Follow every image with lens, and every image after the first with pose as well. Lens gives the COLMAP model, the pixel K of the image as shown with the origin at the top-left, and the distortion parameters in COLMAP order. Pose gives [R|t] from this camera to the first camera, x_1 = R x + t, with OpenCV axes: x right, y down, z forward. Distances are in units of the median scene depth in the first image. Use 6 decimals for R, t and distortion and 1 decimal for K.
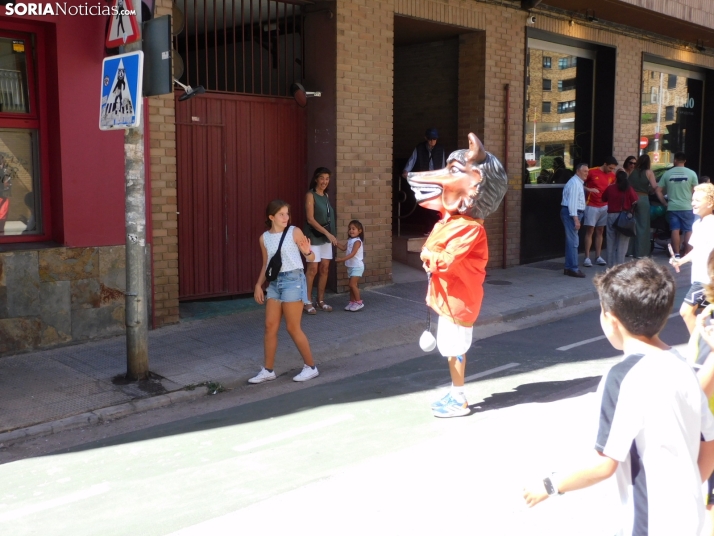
lens RADIAL K [[913.5, 0, 357.0], [0, 913.5, 268.0], [0, 0, 1]] dist [-0.026506, 0.018295]
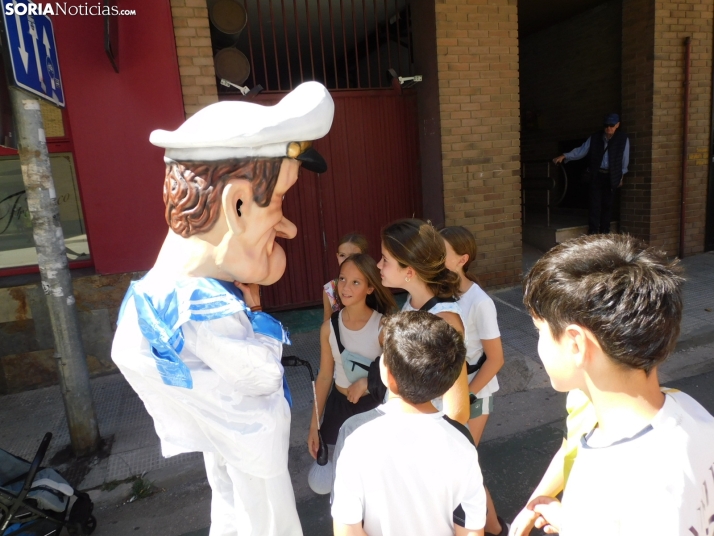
lens RADIAL K [[513.0, 0, 357.0], [0, 513.0, 268.0], [0, 0, 1]] dist [0.007769, -0.023348]
pose [[0.887991, 0.011140, -0.459725, 0.128487], [0.035089, 0.995151, 0.091891, -0.052845], [0.458519, -0.097730, 0.883294, 0.488579]]
